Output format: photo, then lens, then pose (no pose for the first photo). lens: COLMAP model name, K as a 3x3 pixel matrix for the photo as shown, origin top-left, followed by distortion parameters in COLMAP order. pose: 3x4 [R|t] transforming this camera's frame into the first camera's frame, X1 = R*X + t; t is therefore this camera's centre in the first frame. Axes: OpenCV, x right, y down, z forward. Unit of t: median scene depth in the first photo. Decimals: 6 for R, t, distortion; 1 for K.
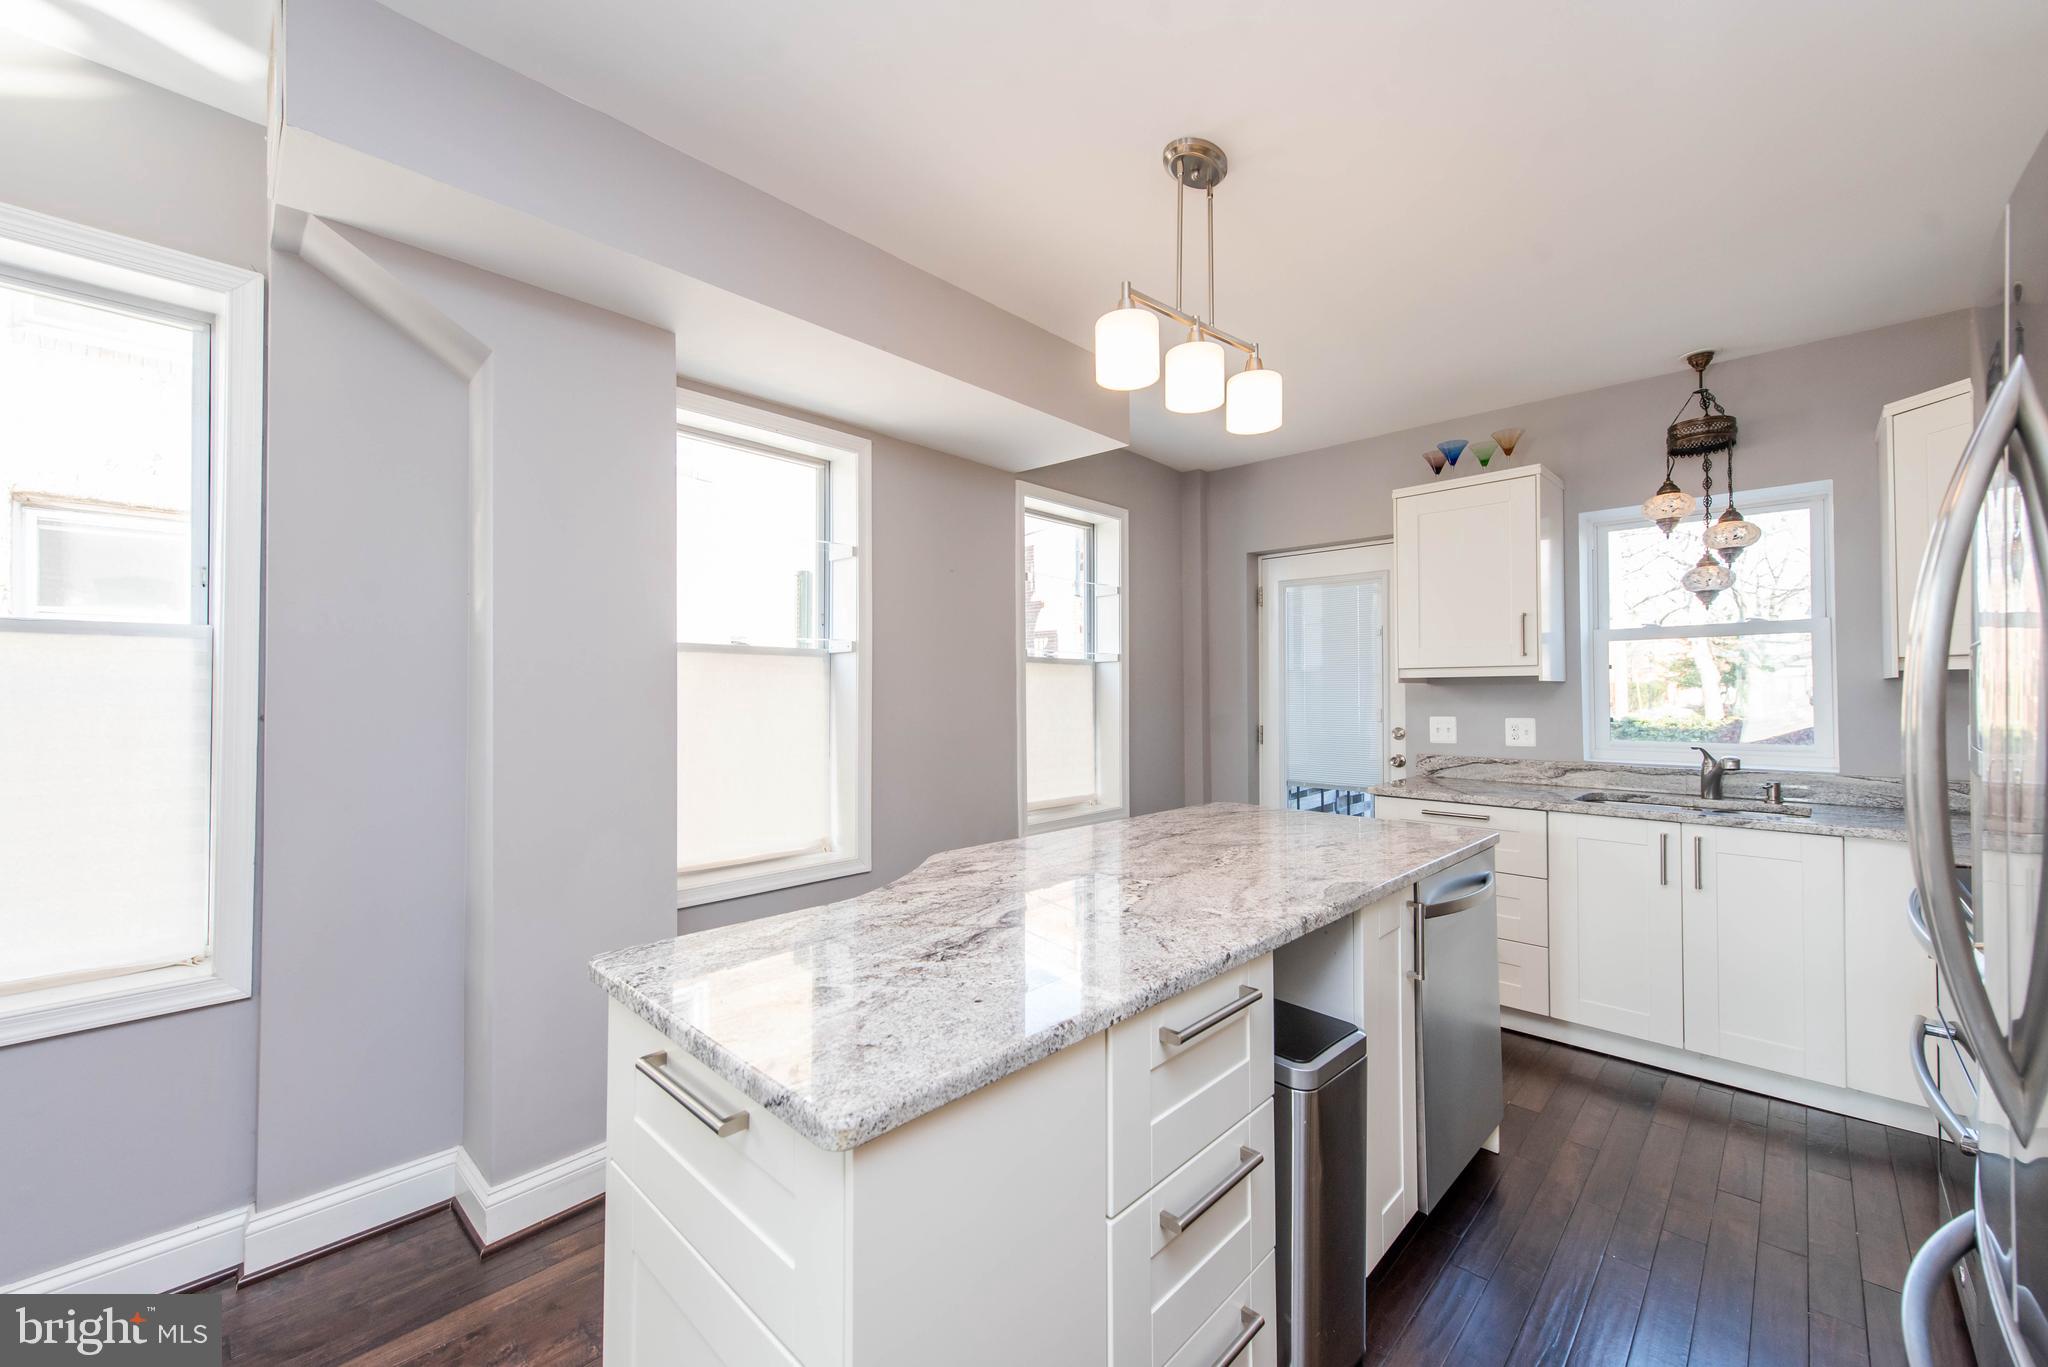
lens RADIAL K [[802.3, 0, 1029.3], [0, 802.3, 684.5], [0, 0, 1]] dist [0.017101, -0.005137]
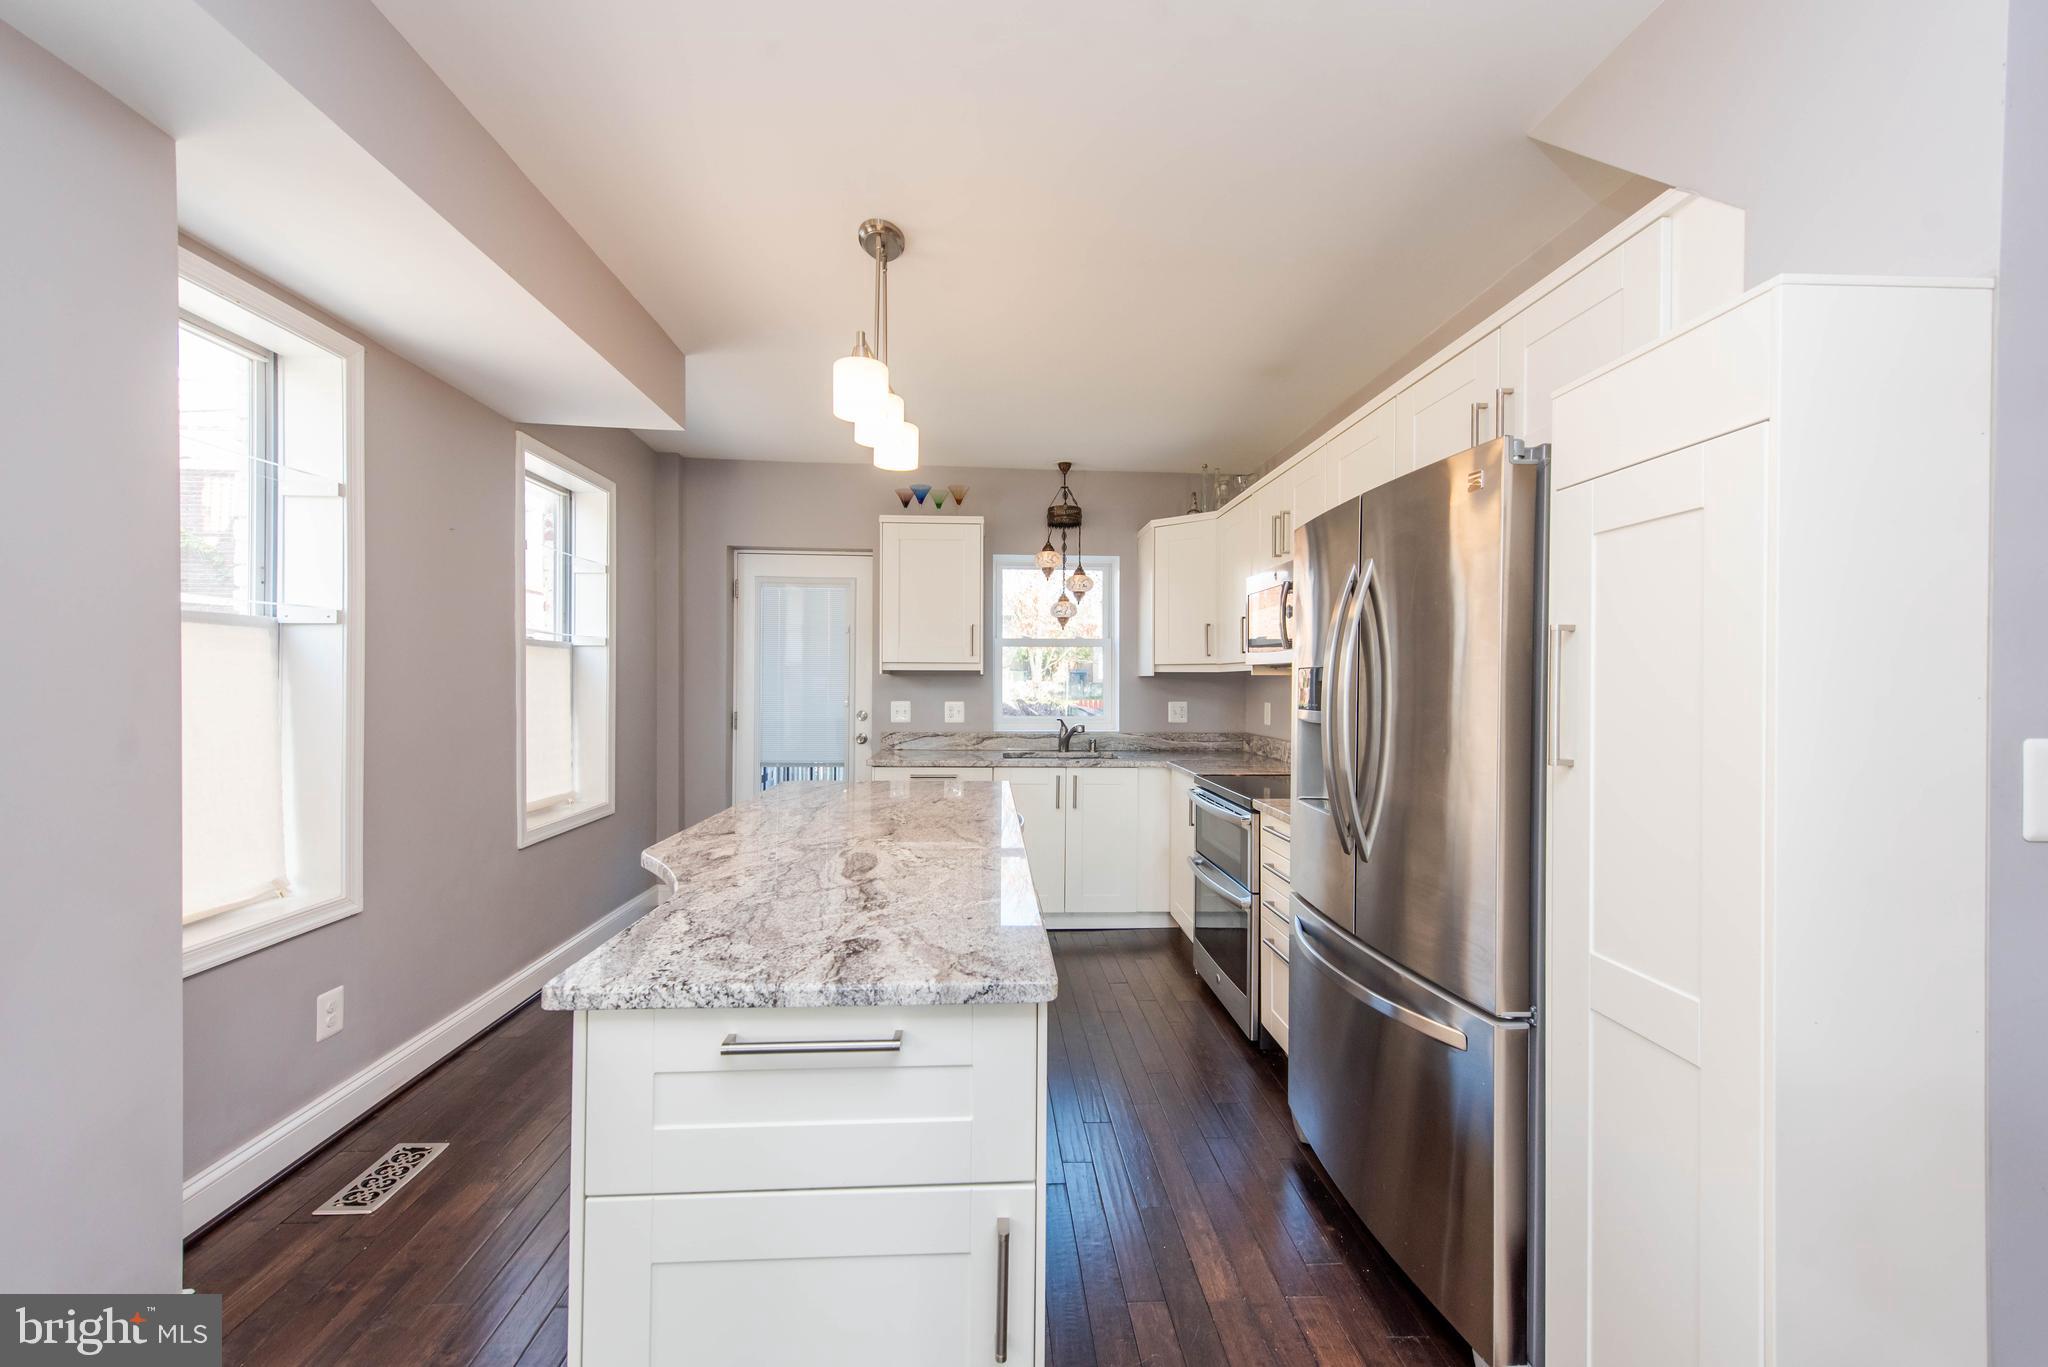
lens RADIAL K [[802.3, 0, 1029.3], [0, 802.3, 684.5], [0, 0, 1]] dist [0.017101, -0.005137]
pose [[0.677790, 0.003883, 0.735245, -0.330368], [-0.017352, 0.999792, 0.010716, -0.003352], [-0.735050, -0.020021, 0.677717, 0.010935]]
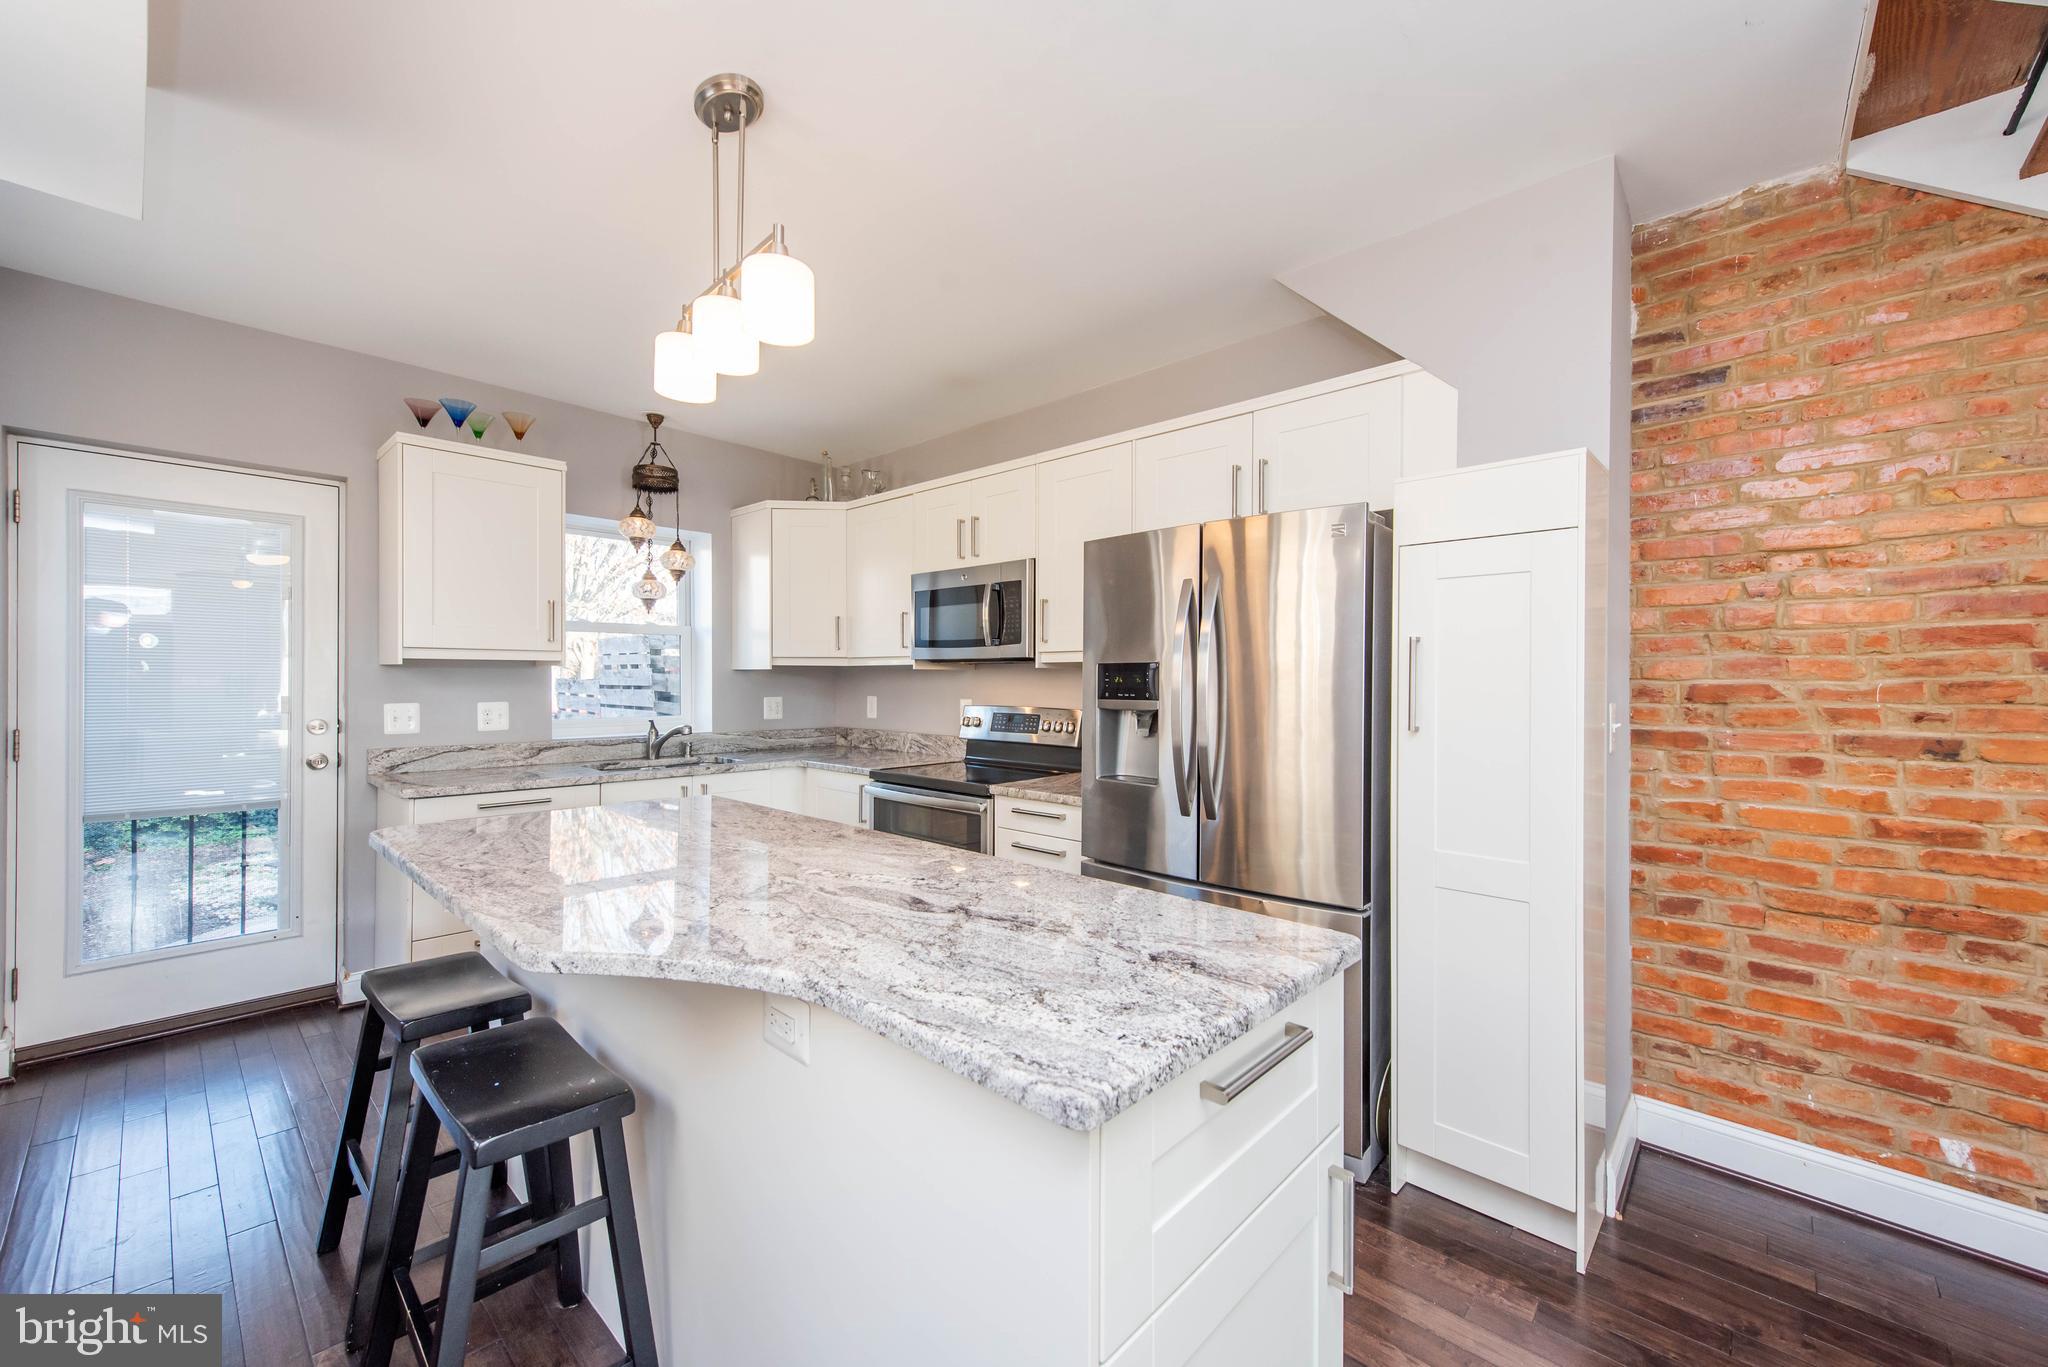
lens RADIAL K [[802.3, 0, 1029.3], [0, 802.3, 684.5], [0, 0, 1]] dist [0.017101, -0.005137]
pose [[-0.021228, -0.003501, 0.999769, -0.462082], [-0.017684, 0.999839, 0.003125, 0.006033], [-0.999618, -0.017613, -0.021286, 0.421620]]
